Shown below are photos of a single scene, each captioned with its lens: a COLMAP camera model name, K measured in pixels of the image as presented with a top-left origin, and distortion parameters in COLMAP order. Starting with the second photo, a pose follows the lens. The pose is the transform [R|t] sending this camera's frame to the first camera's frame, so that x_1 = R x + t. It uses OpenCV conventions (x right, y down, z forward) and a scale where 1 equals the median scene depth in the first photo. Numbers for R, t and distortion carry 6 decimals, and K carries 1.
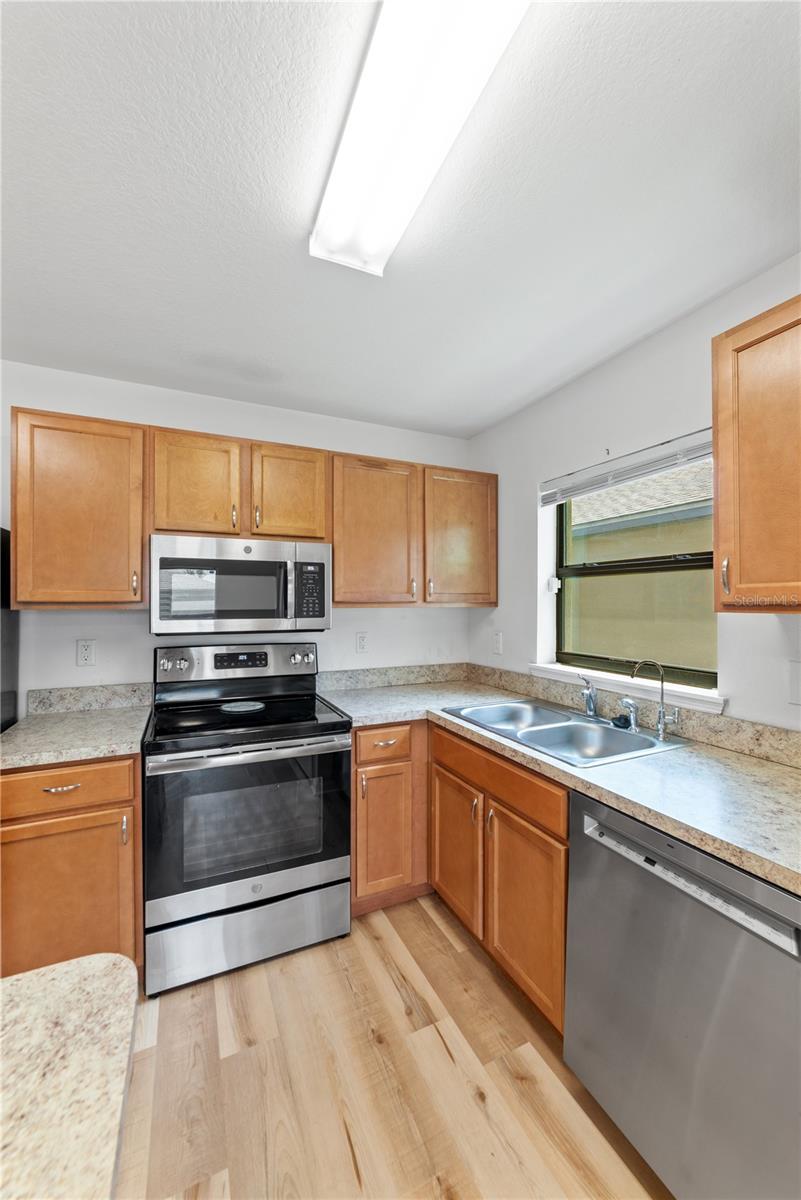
lens RADIAL K [[463.5, 0, 404.4], [0, 463.5, 601.8], [0, 0, 1]] dist [-0.018900, 0.006916]
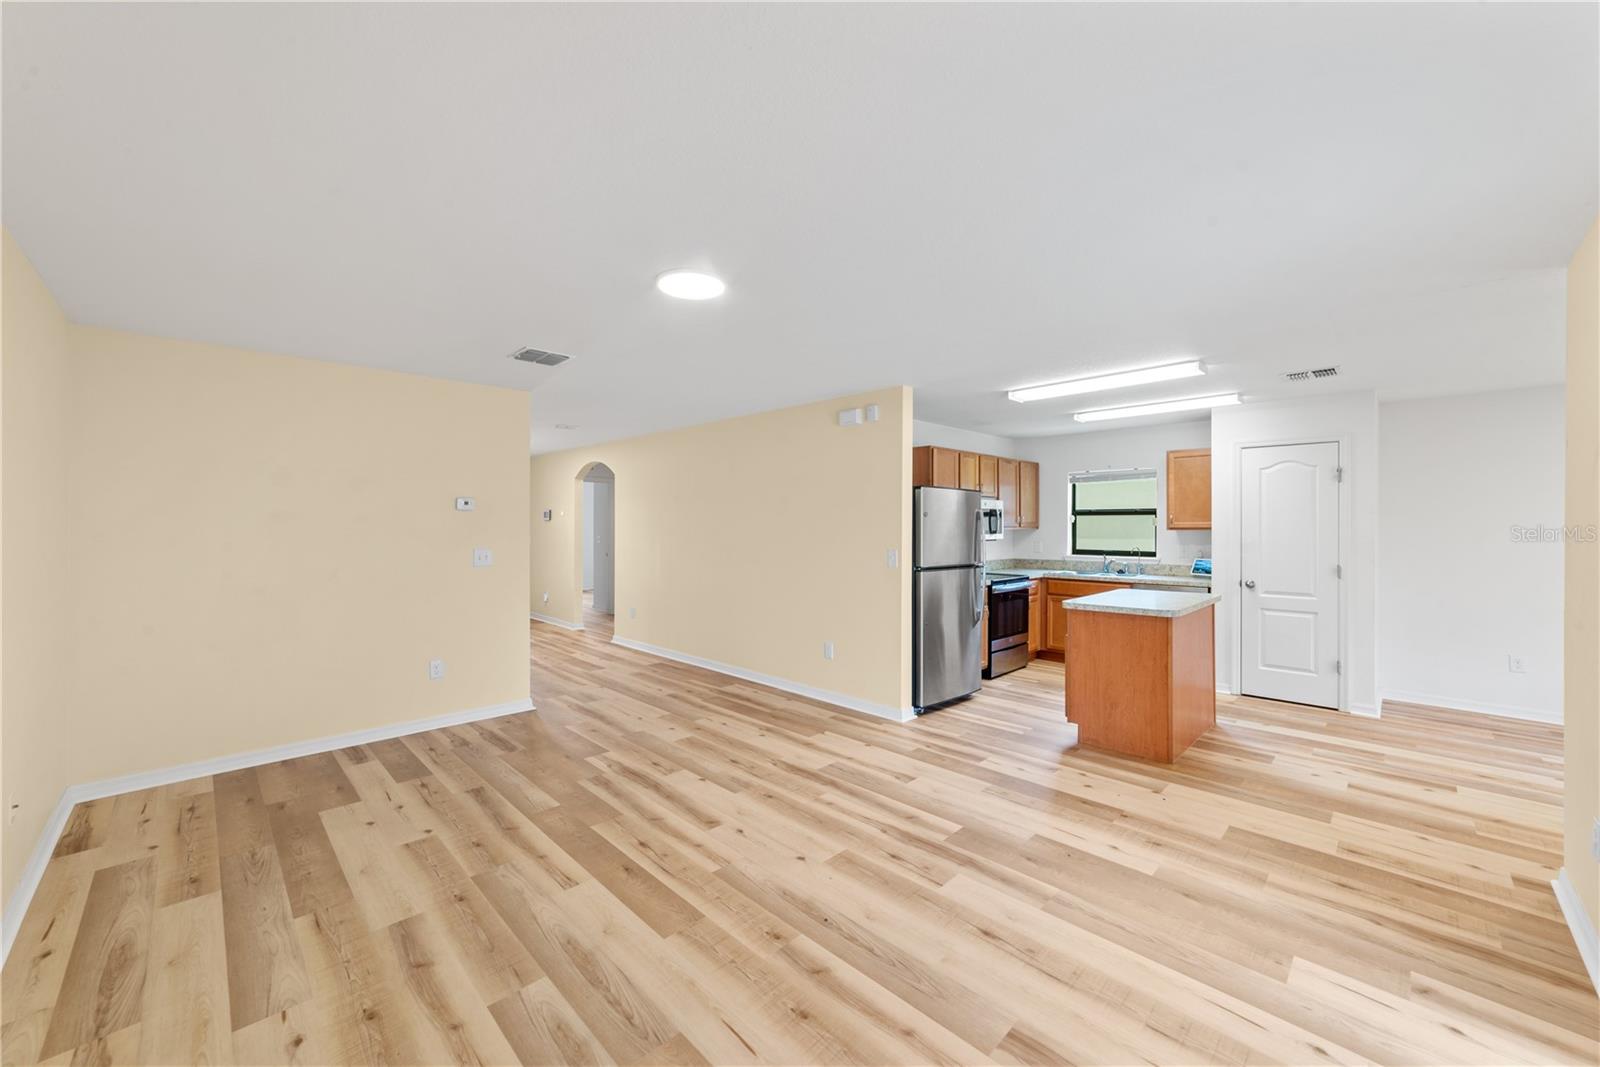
lens RADIAL K [[618.0, 0, 794.9], [0, 618.0, 526.1], [0, 0, 1]] dist [-0.018900, 0.006916]
pose [[0.944353, -0.000266, 0.328934, -2.170141], [-0.001877, 0.999979, 0.006198, -0.019907], [-0.328928, -0.006471, 0.944333, -1.519677]]
